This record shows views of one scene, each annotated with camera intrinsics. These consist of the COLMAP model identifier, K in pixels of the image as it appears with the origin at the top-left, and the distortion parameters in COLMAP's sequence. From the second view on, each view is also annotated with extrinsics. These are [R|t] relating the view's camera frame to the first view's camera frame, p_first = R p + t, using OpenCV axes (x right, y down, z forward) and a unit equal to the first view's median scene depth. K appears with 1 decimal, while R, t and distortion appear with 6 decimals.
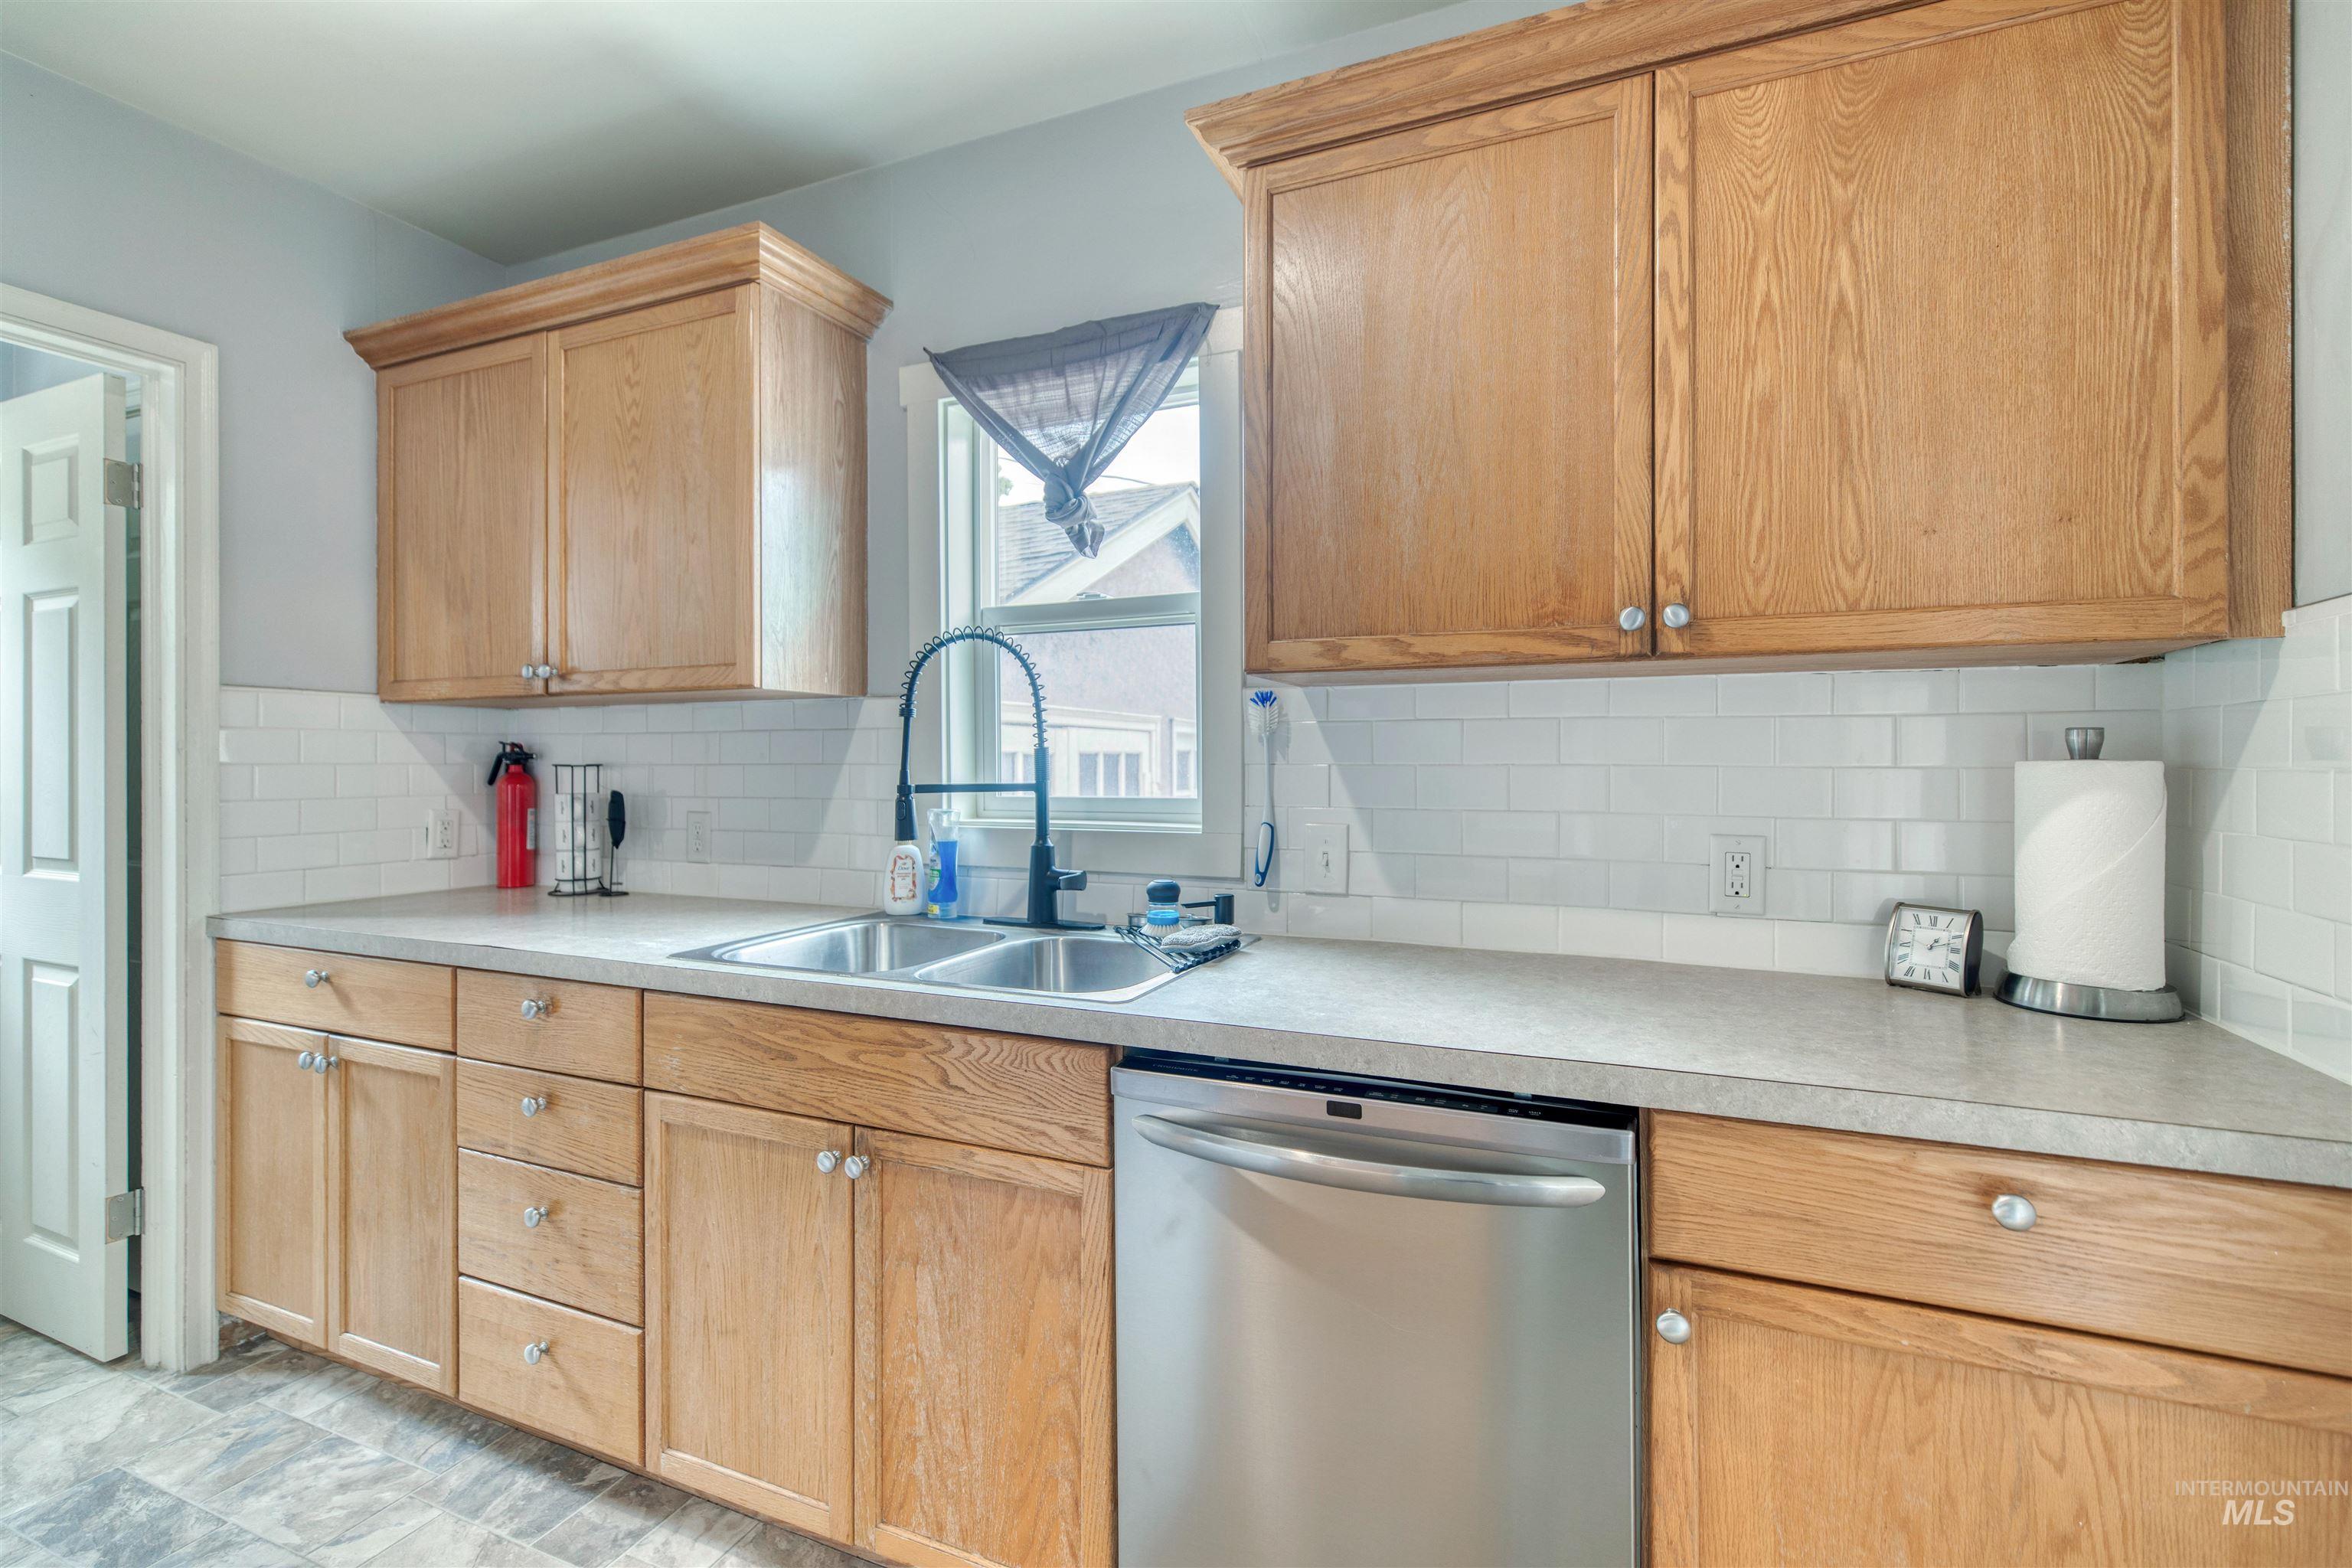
lens RADIAL K [[1052.7, 0, 1175.7], [0, 1052.7, 761.2], [0, 0, 1]] dist [0.004933, -0.000324]
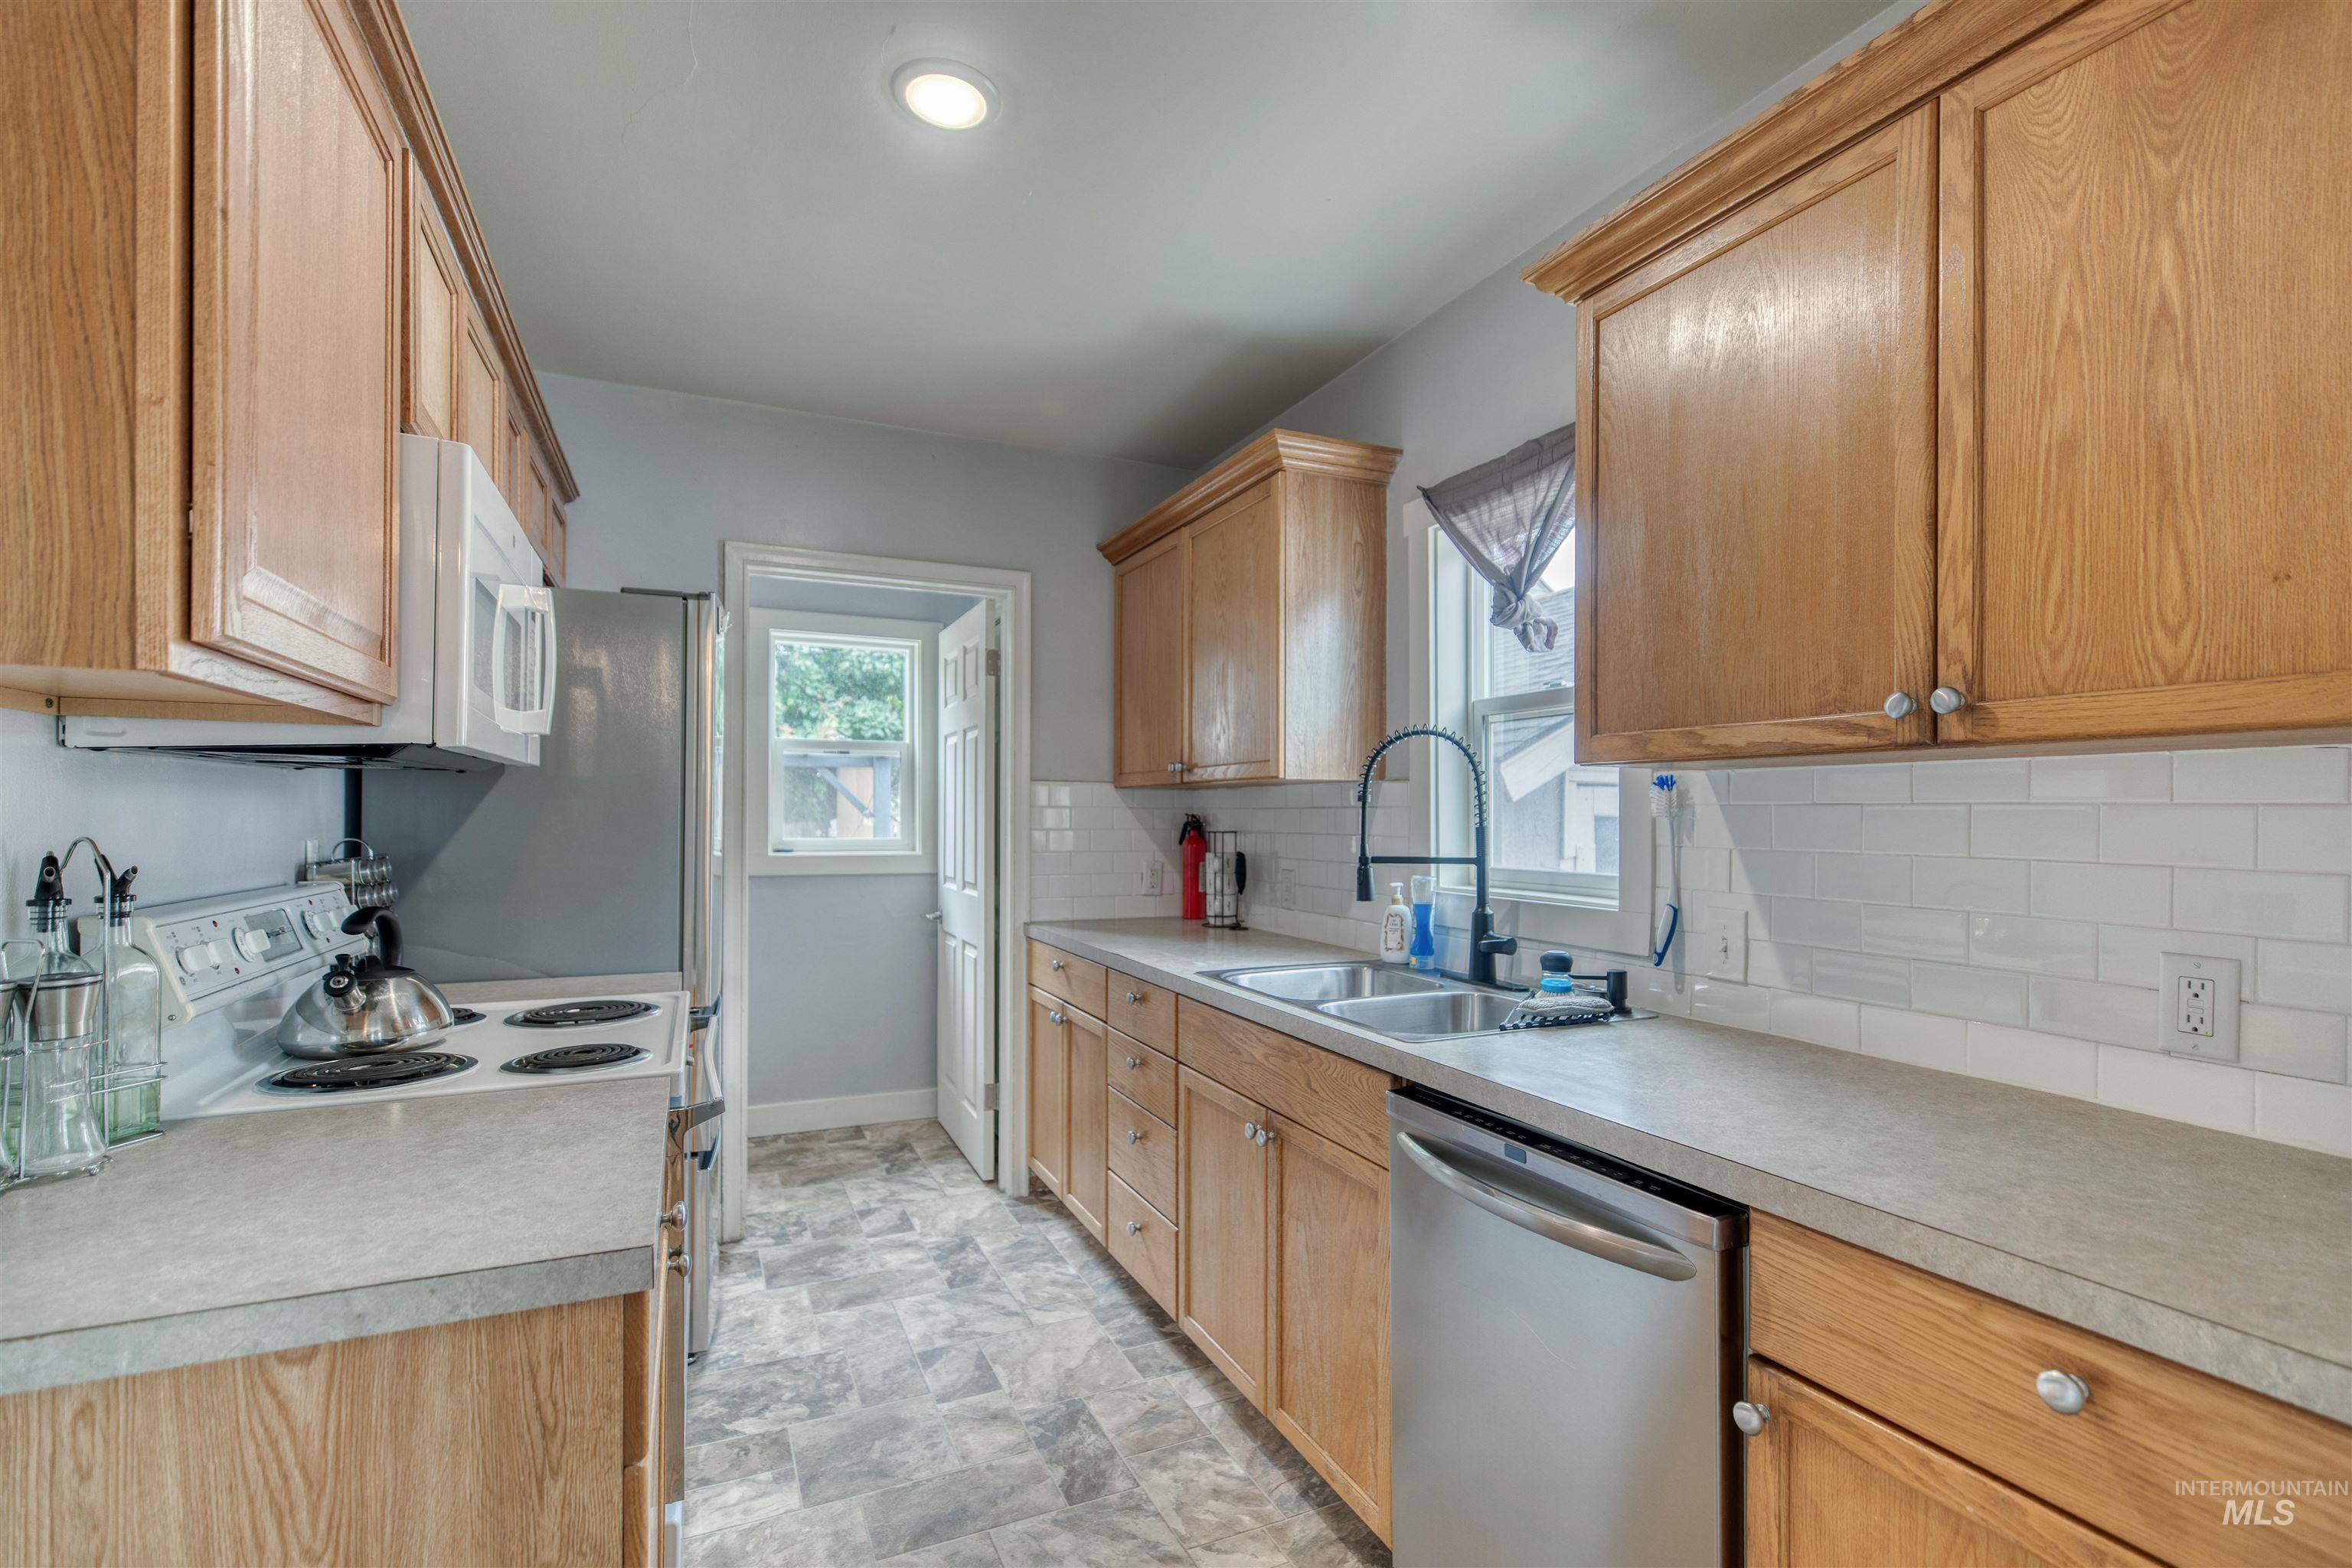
lens RADIAL K [[1070.3, 0, 1185.7], [0, 1070.3, 809.1], [0, 0, 1]] dist [0.005913, -0.000187]
pose [[0.746790, -0.000056, -0.665060, 0.435794], [-0.002794, 0.999991, -0.003221, -0.029333], [0.665054, 0.004263, 0.746783, -0.084352]]
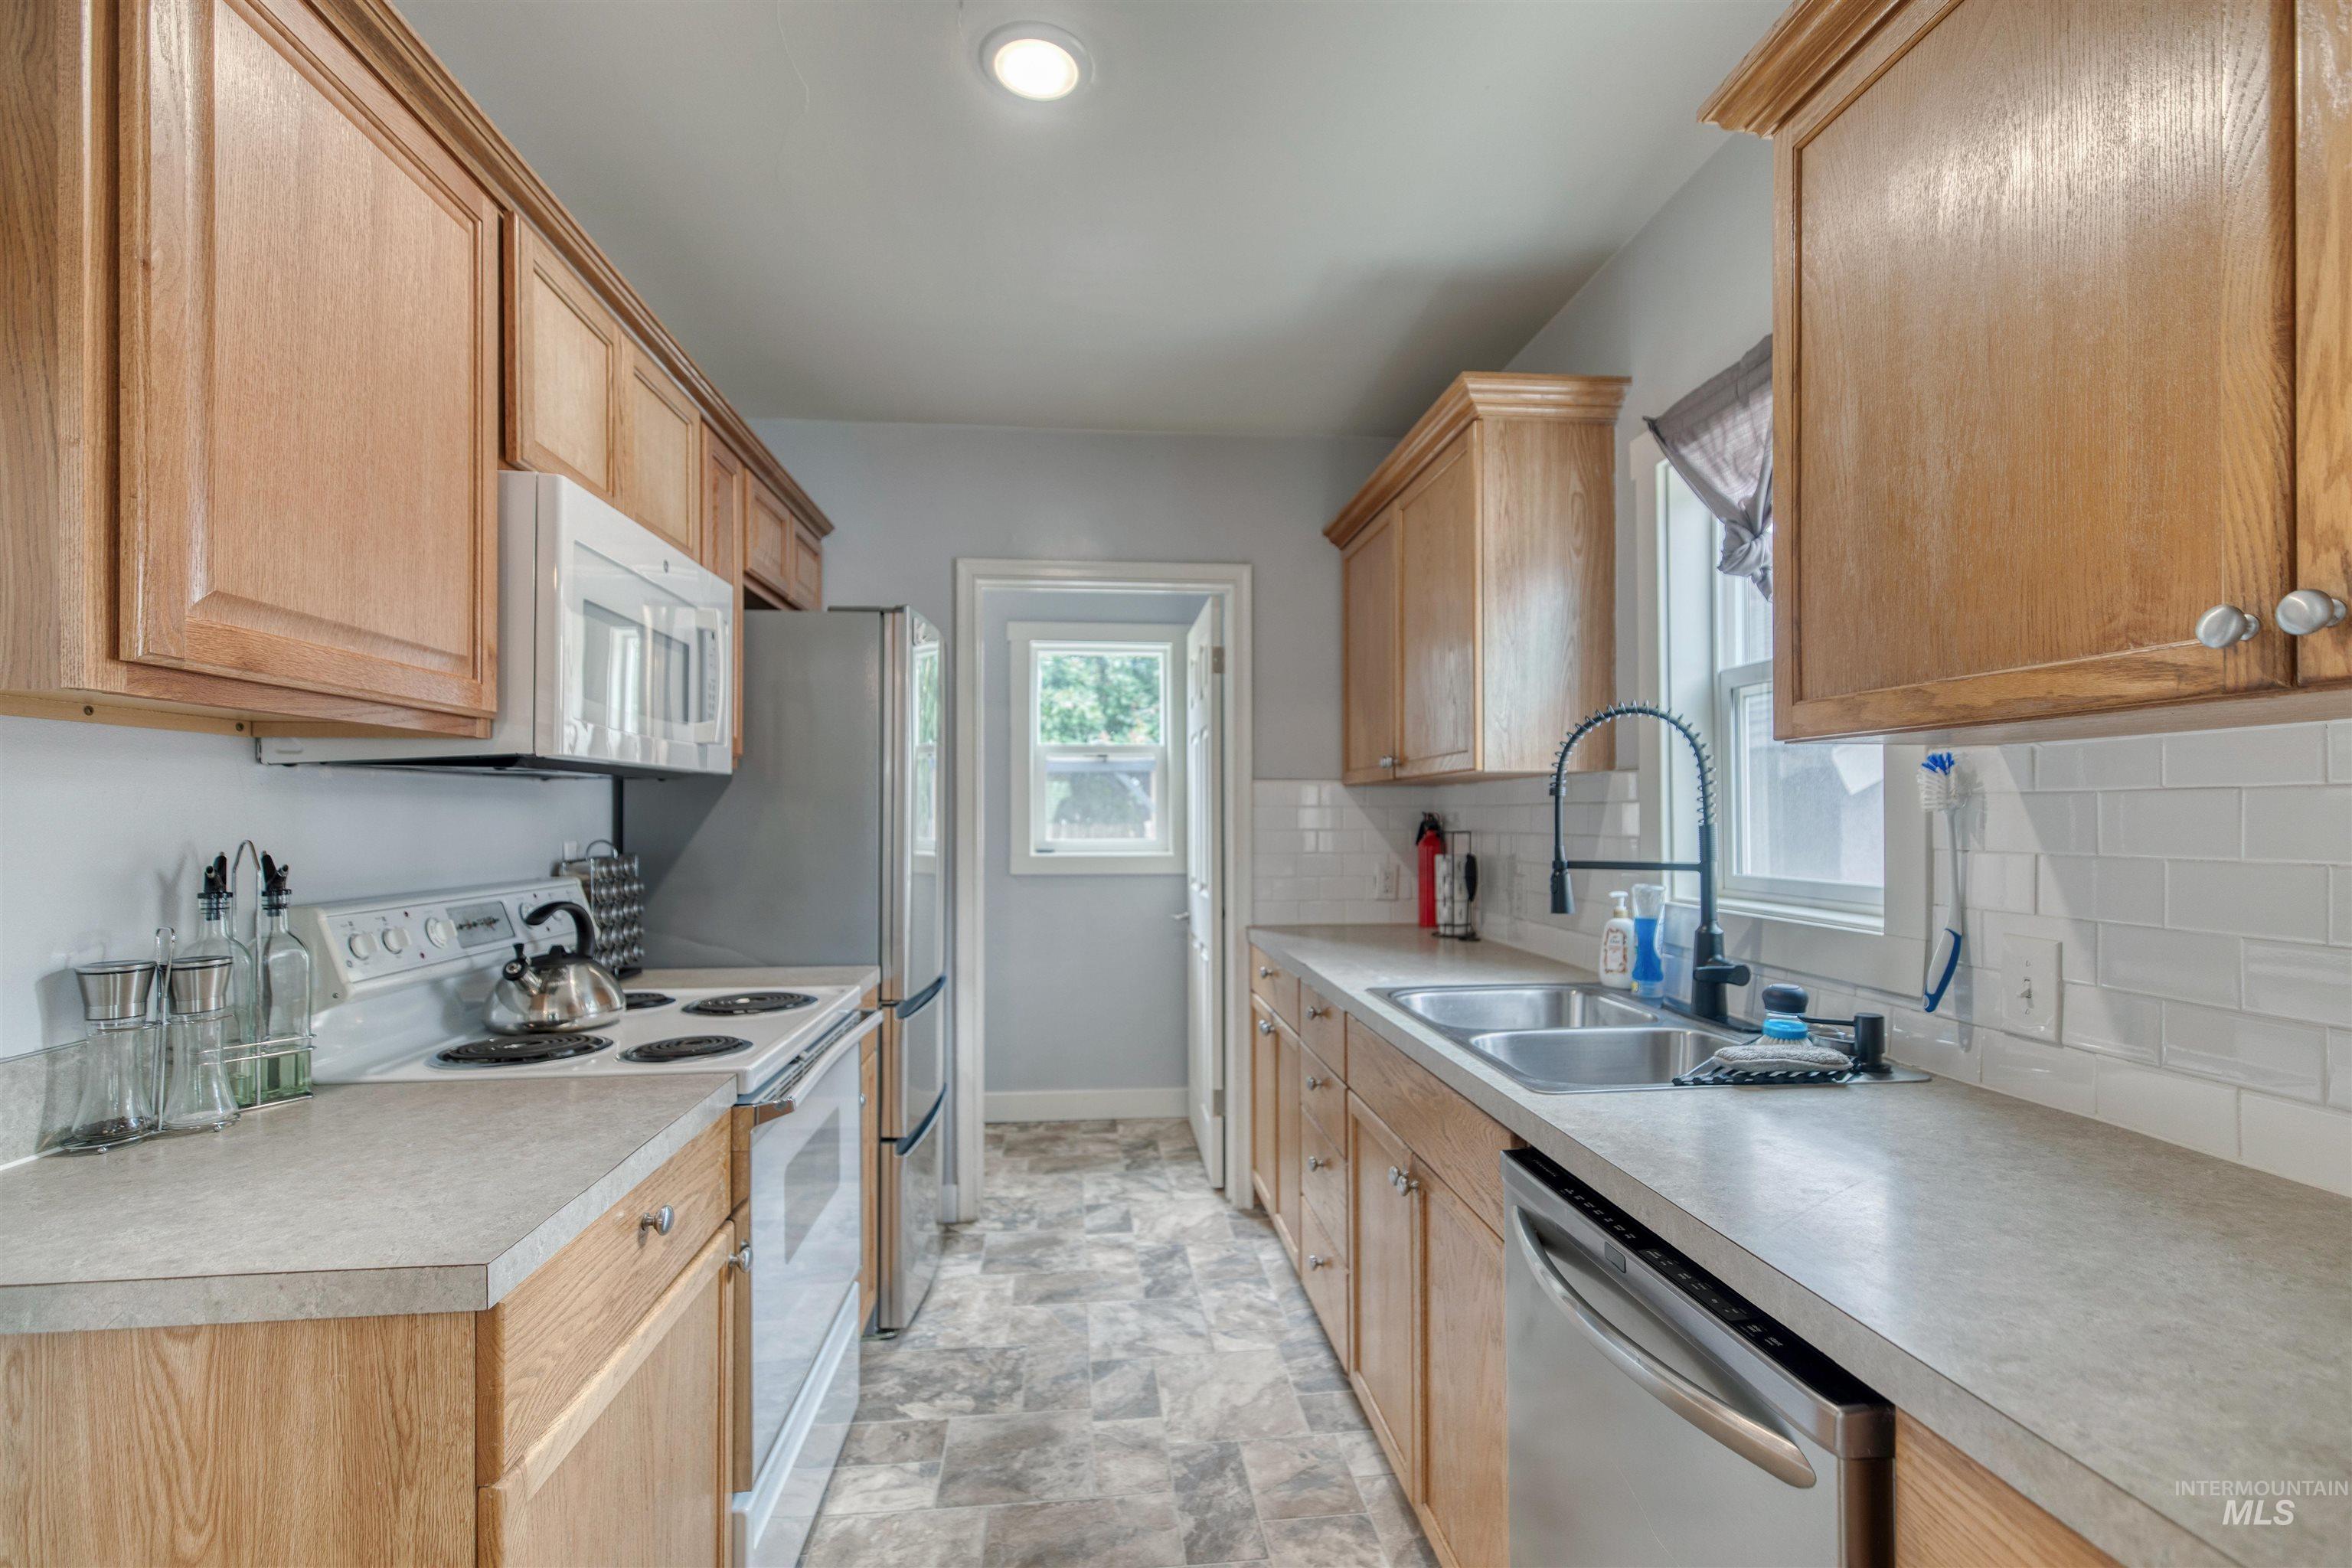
lens RADIAL K [[1053.9, 0, 1181.3], [0, 1053.9, 810.1], [0, 0, 1]] dist [0.004958, 0.000121]
pose [[0.491071, -0.005926, -0.871100, 0.484385], [0.006015, 0.999976, -0.003412, -0.027117], [0.871099, -0.003564, 0.491095, 0.162641]]
